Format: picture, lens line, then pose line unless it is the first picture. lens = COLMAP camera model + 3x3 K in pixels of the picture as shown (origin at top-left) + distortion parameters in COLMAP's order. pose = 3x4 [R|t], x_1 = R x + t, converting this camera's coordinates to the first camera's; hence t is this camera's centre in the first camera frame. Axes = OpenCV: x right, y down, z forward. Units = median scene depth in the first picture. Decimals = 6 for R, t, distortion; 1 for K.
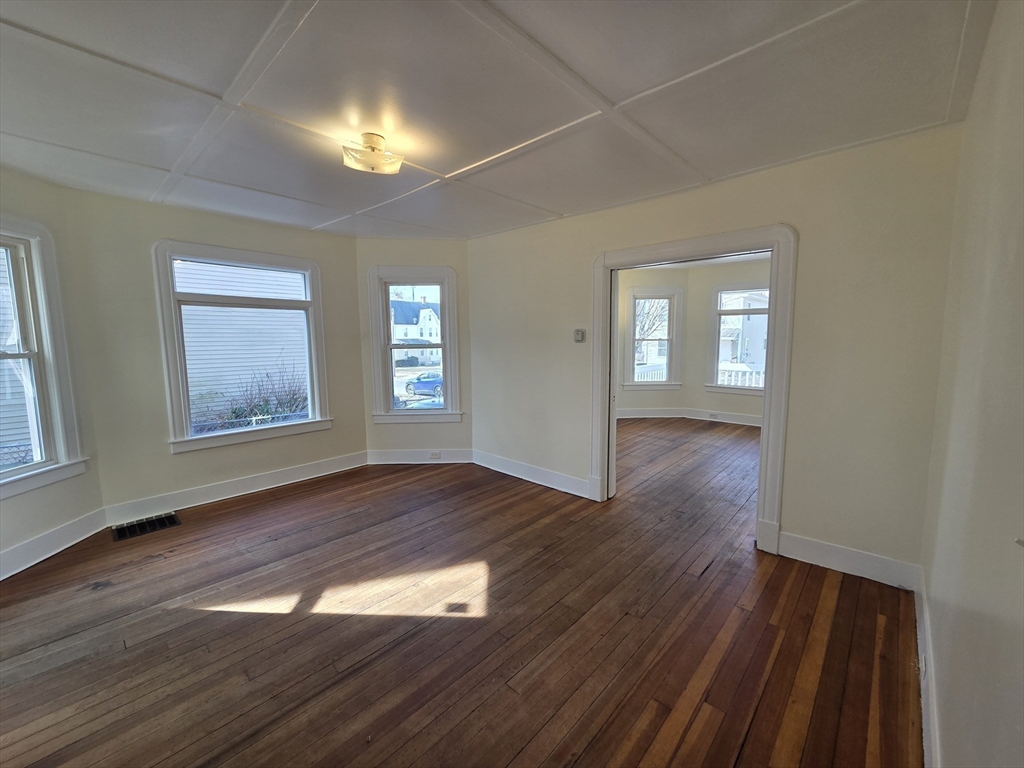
lens RADIAL K [[418.6, 0, 511.7], [0, 418.6, 384.3], [0, 0, 1]] dist [0.002536, 0.000000]
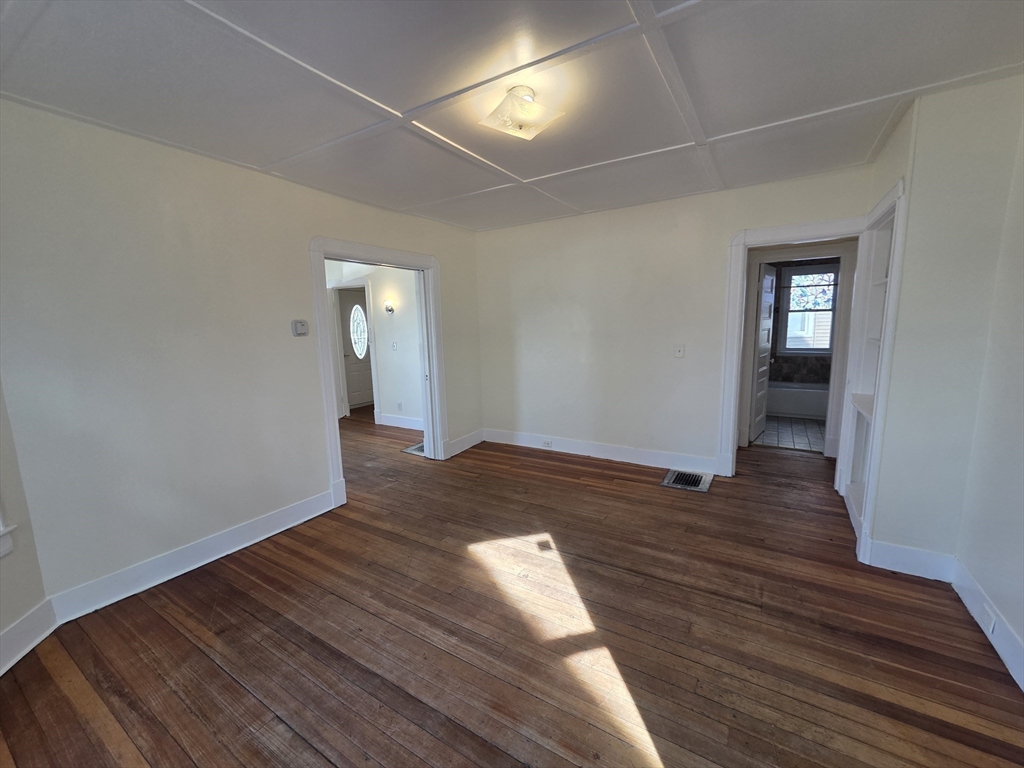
lens RADIAL K [[418.6, 0, 510.5], [0, 418.6, 384.6], [0, 0, 1]] dist [0.002536, 0.000000]
pose [[-0.186619, -0.130731, 0.973695, -0.918273], [0.139595, 0.977522, 0.158000, -0.097003], [-0.972464, 0.165408, -0.164175, 0.921768]]
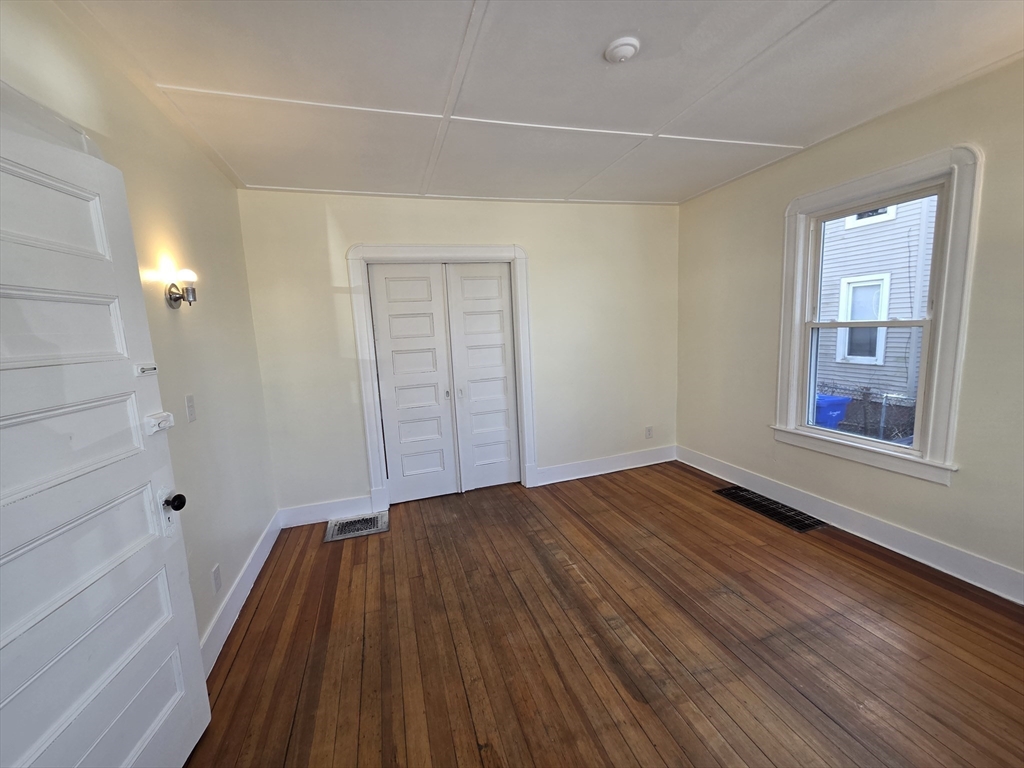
lens RADIAL K [[418.6, 0, 511.9], [0, 418.6, 383.0], [0, 0, 1]] dist [0.002536, 0.000000]
pose [[-0.495842, 0.154265, -0.854601, 1.371145], [-0.042419, 0.978618, 0.201263, -0.222758], [0.867376, 0.136046, -0.478697, 1.815824]]
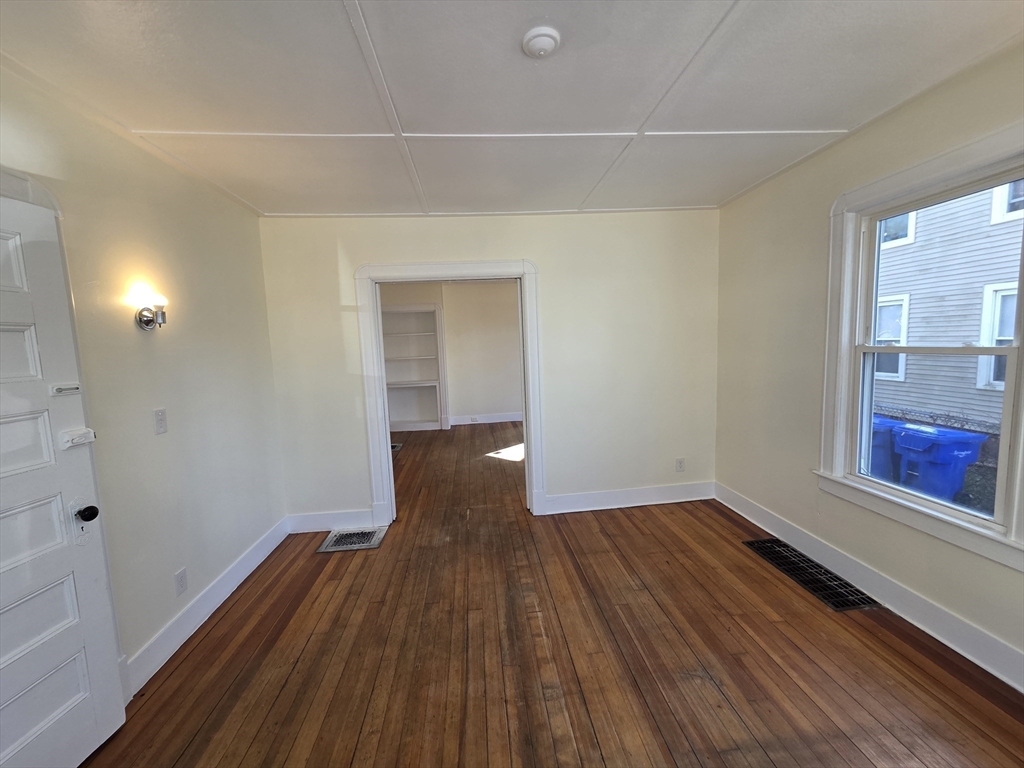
lens RADIAL K [[418.6, 0, 511.9], [0, 418.6, 382.5], [0, 0, 1]] dist [0.002536, 0.000000]
pose [[-0.668014, 0.112564, -0.735586, 1.190833], [-0.035296, 0.982588, 0.182416, -0.245689], [0.743311, 0.147820, -0.652409, 1.965207]]
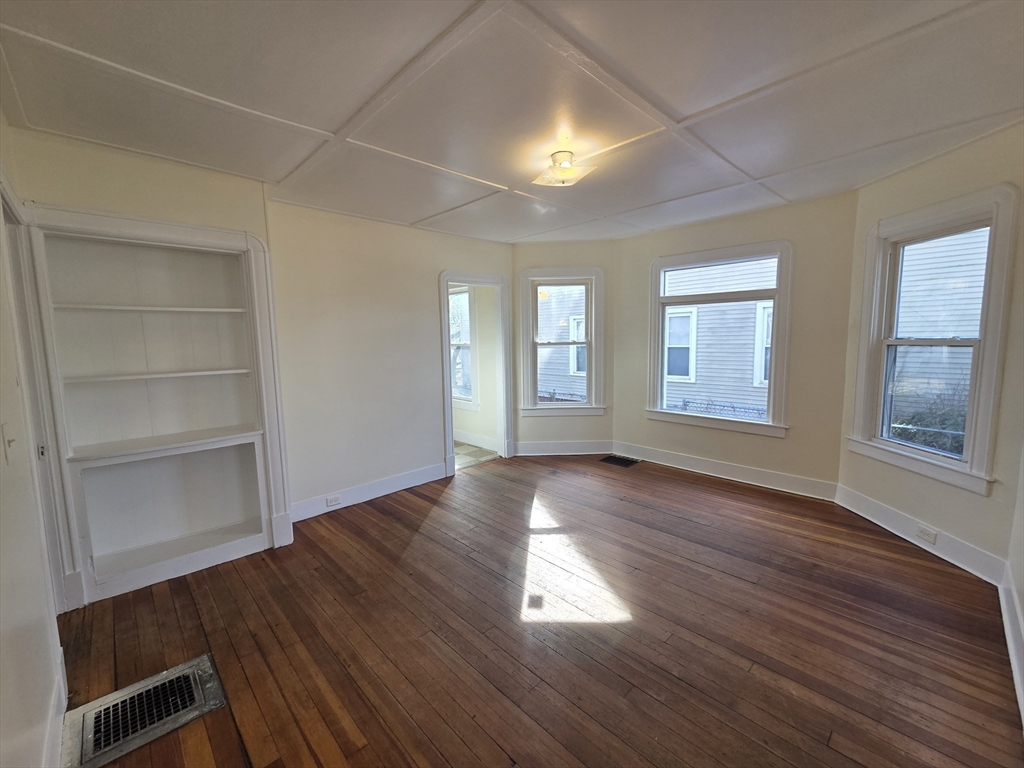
lens RADIAL K [[418.6, 0, 512.2], [0, 418.6, 388.7], [0, 0, 1]] dist [0.002536, 0.000000]
pose [[-0.053749, 0.131050, -0.989918, 0.618508], [-0.093417, 0.986343, 0.135649, -0.082543], [0.994175, 0.099766, -0.040772, 0.708781]]
